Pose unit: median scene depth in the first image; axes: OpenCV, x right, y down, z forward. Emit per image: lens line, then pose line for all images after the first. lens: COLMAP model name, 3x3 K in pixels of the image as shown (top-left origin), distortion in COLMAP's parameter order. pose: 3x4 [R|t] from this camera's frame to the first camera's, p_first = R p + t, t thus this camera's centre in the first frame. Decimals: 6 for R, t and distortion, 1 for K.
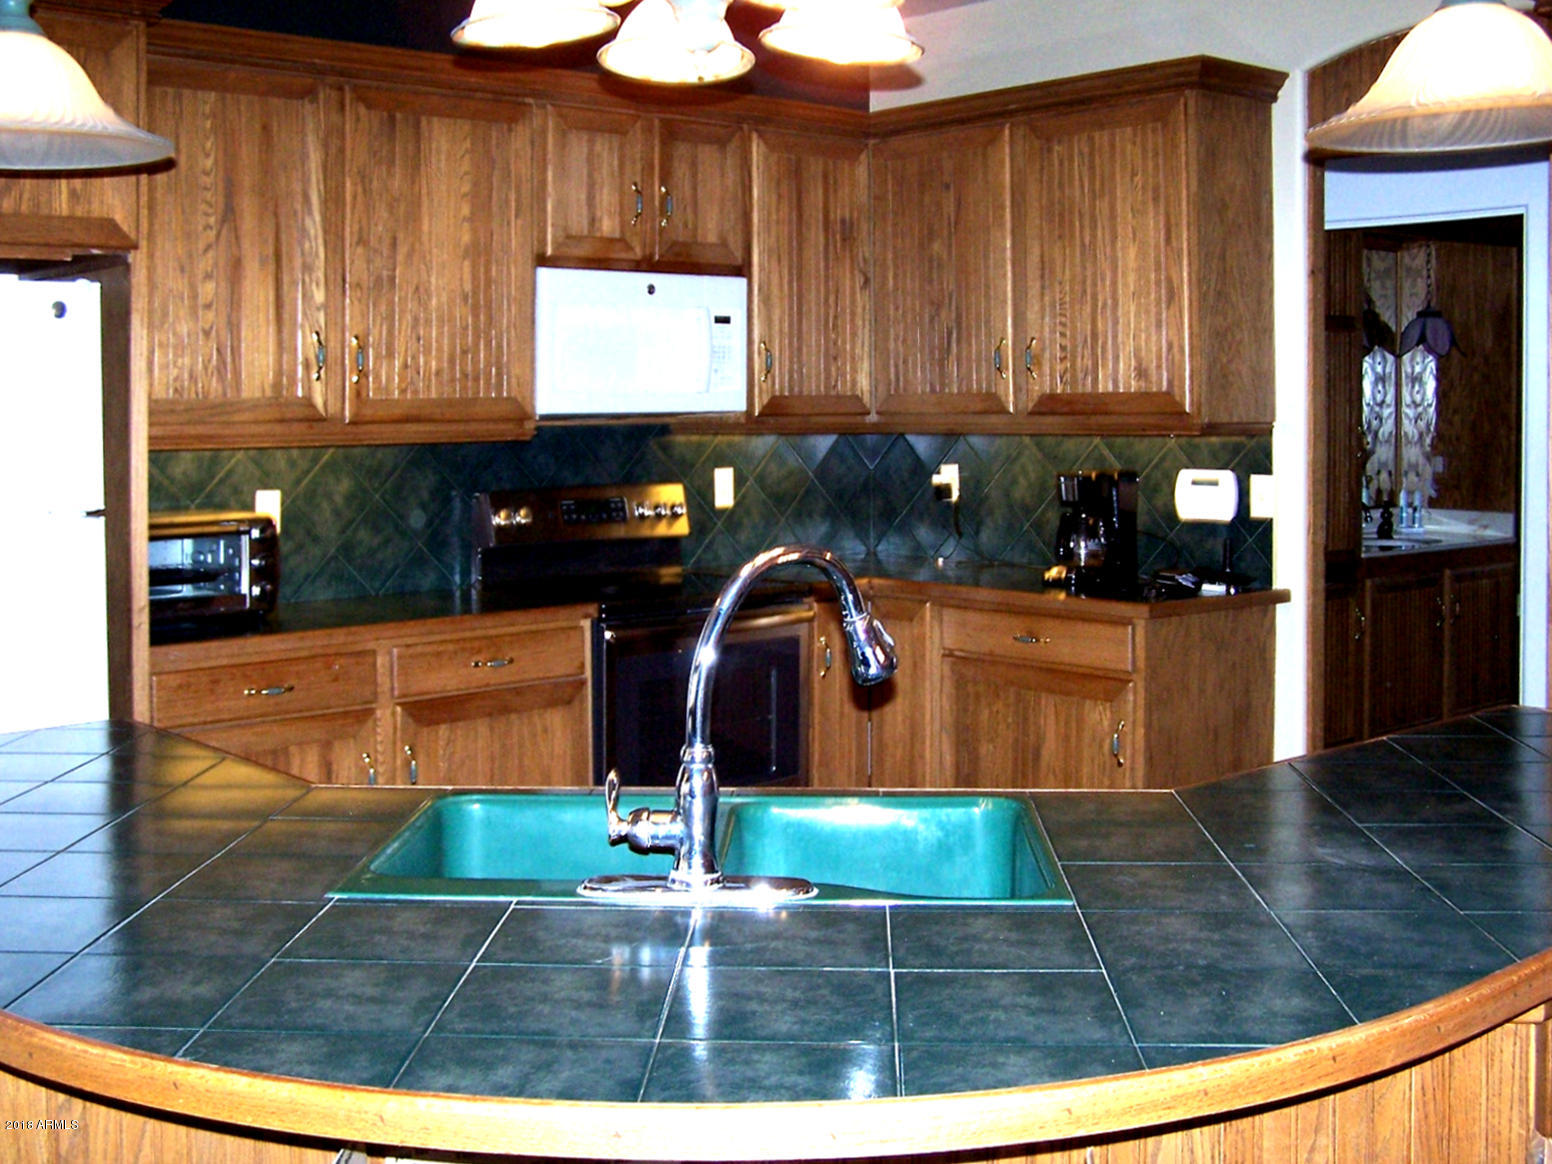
lens RADIAL K [[1715.1, 0, 774.7], [0, 1715.1, 586.8], [0, 0, 1]] dist [-0.101001, 0.000000]
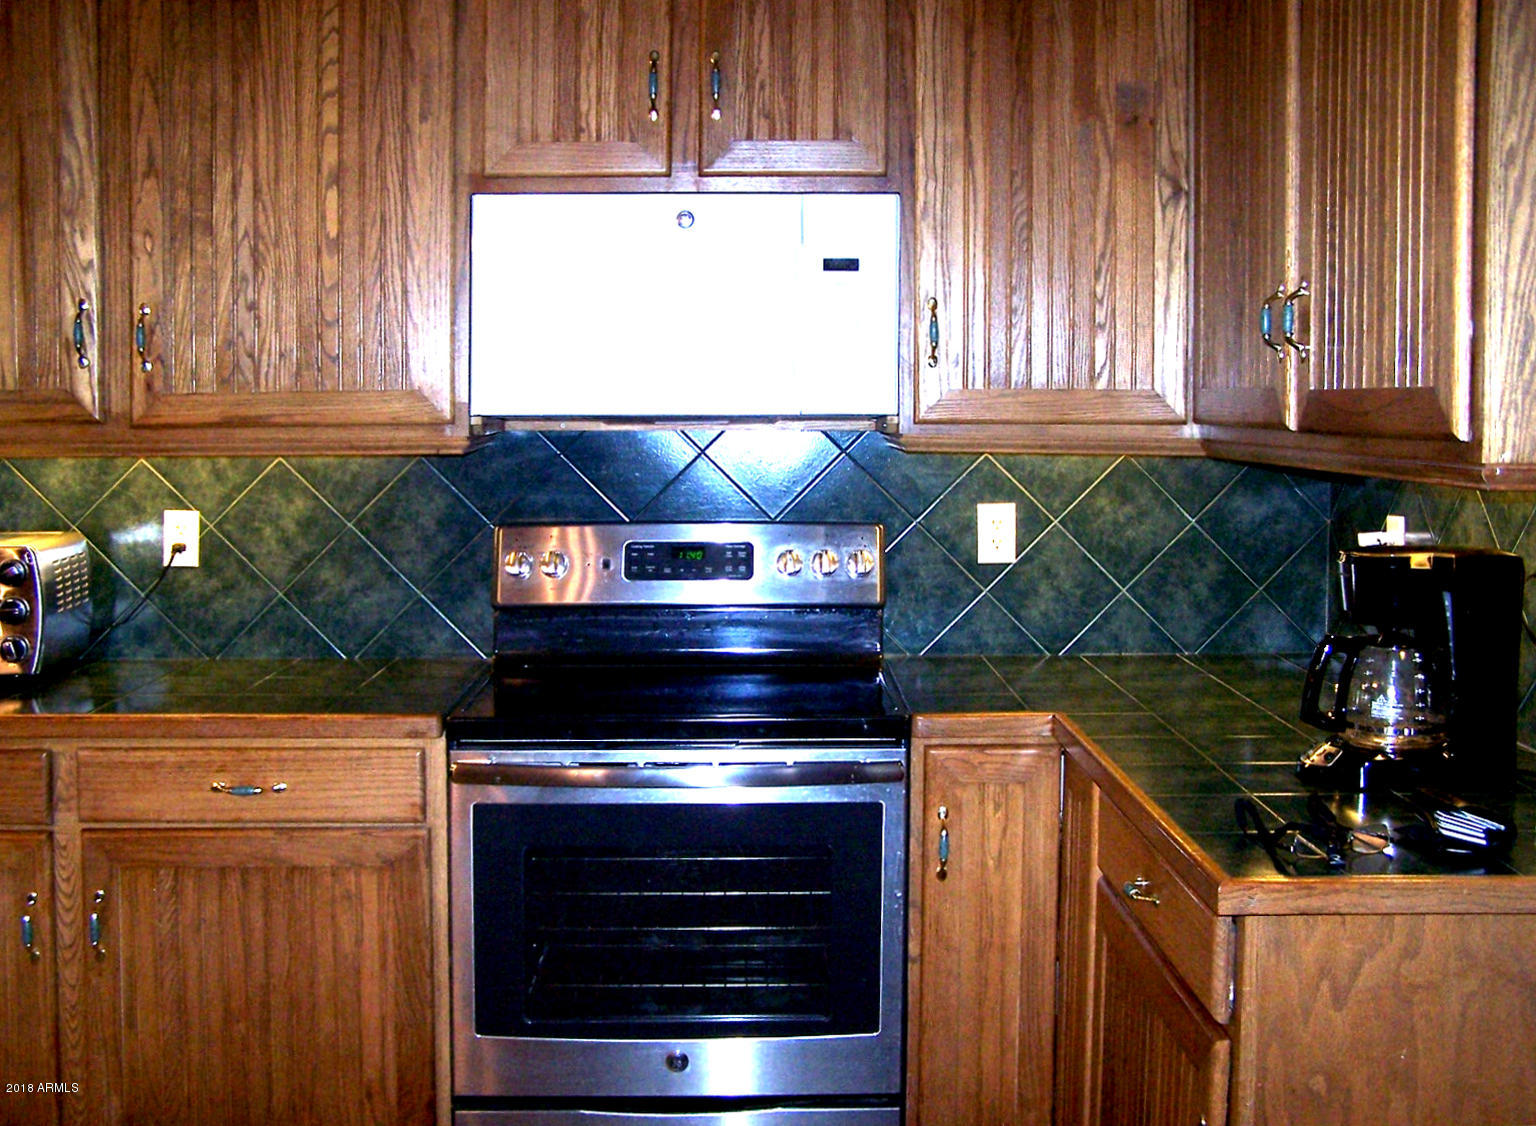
lens RADIAL K [[1697.4, 0, 768.2], [0, 1697.4, 556.2], [0, 0, 1]] dist [-0.101001, 0.000000]
pose [[0.769312, 0.071643, -0.634844, 0.372483], [-0.074893, 0.996954, 0.021752, -0.069867], [0.634469, 0.030811, 0.772334, 0.571061]]
